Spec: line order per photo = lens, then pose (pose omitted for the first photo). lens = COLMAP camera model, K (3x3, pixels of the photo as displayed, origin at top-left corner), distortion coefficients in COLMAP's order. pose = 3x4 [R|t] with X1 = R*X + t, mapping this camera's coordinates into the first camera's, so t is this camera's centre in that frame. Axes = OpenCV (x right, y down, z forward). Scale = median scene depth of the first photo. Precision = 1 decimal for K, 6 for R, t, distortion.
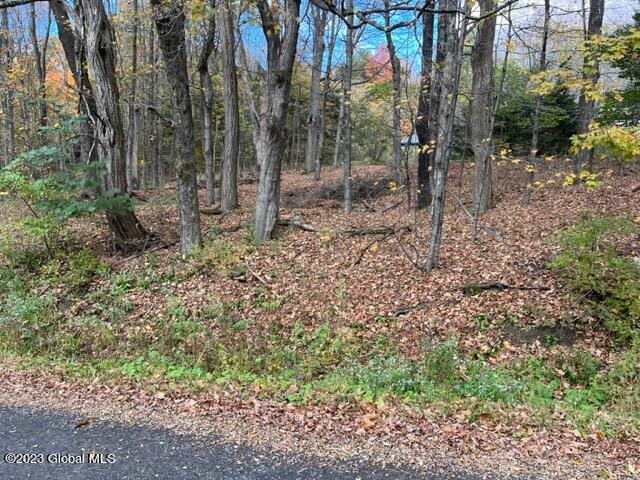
lens RADIAL K [[480.9, 0, 320.4], [0, 480.9, 242.3], [0, 0, 1]] dist [0.013831, -0.005293]
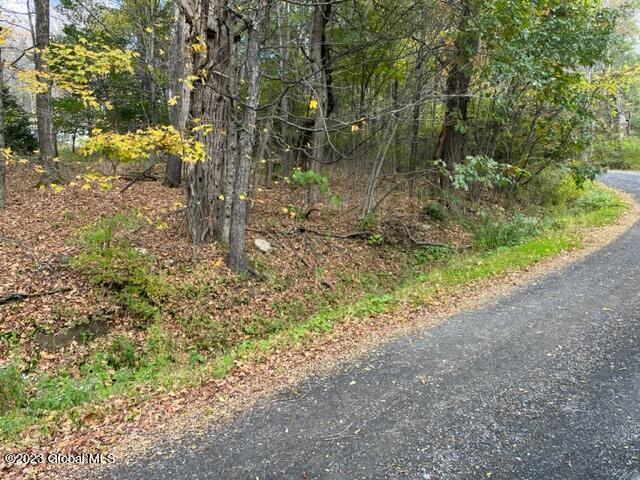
lens RADIAL K [[480.9, 0, 321.0], [0, 480.9, 238.4], [0, 0, 1]] dist [0.013831, -0.005293]
pose [[0.502414, -0.109237, 0.857699, -0.130920], [0.119420, 0.991247, 0.056293, -0.003499], [-0.856341, 0.074144, 0.511061, 0.026498]]
